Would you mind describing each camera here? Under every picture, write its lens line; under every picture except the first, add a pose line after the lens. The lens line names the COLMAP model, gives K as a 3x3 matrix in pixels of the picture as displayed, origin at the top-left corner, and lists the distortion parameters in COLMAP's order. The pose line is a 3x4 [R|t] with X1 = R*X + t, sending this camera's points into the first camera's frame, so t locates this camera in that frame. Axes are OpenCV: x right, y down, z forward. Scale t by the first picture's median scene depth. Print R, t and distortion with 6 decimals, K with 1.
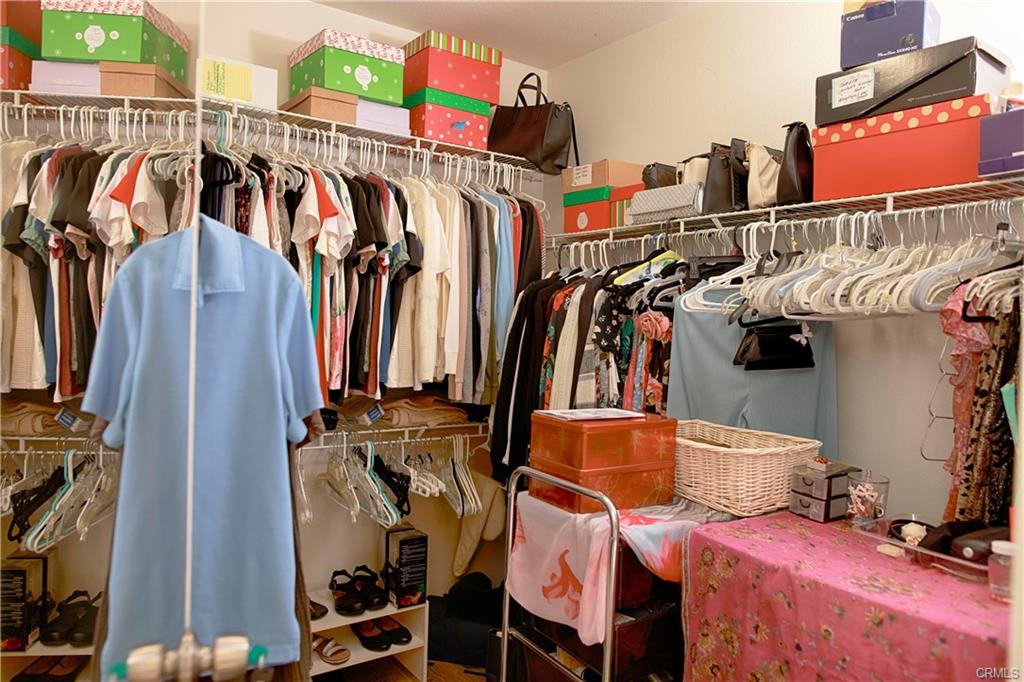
lens RADIAL K [[706.0, 0, 513.1], [0, 706.0, 342.1], [0, 0, 1]] dist [-0.034947, 0.015320]
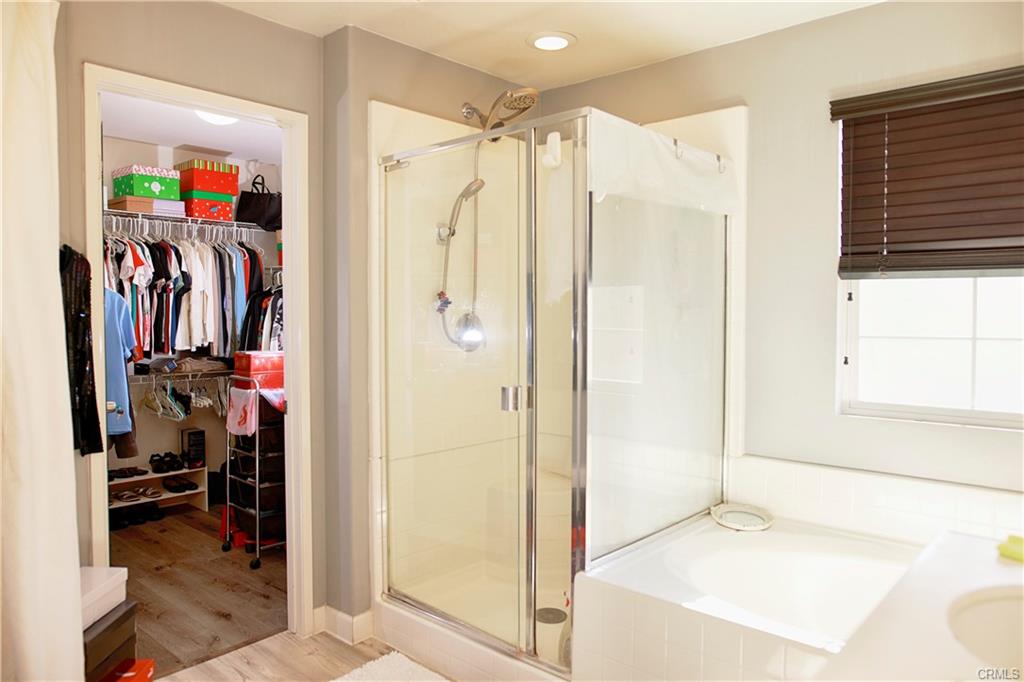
lens RADIAL K [[706.0, 0, 515.3], [0, 706.0, 339.0], [0, 0, 1]] dist [-0.034947, 0.015320]
pose [[0.975397, -0.038958, 0.216985, 0.316616], [0.036279, 0.999209, 0.016314, 0.036087], [-0.217449, -0.008040, 0.976039, -1.091091]]
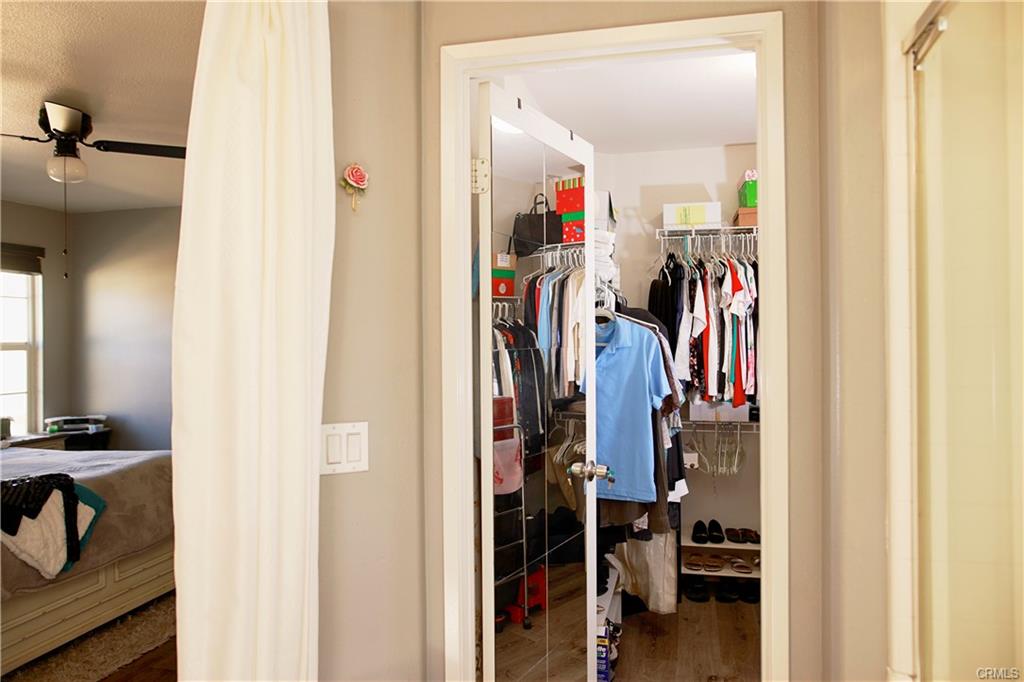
lens RADIAL K [[706.0, 0, 512.5], [0, 706.0, 337.6], [0, 0, 1]] dist [-0.034947, 0.015320]
pose [[0.657159, -0.039567, -0.752712, 0.574559], [0.011922, 0.999042, -0.042107, -0.002221], [0.753657, 0.018697, 0.657002, -0.453520]]
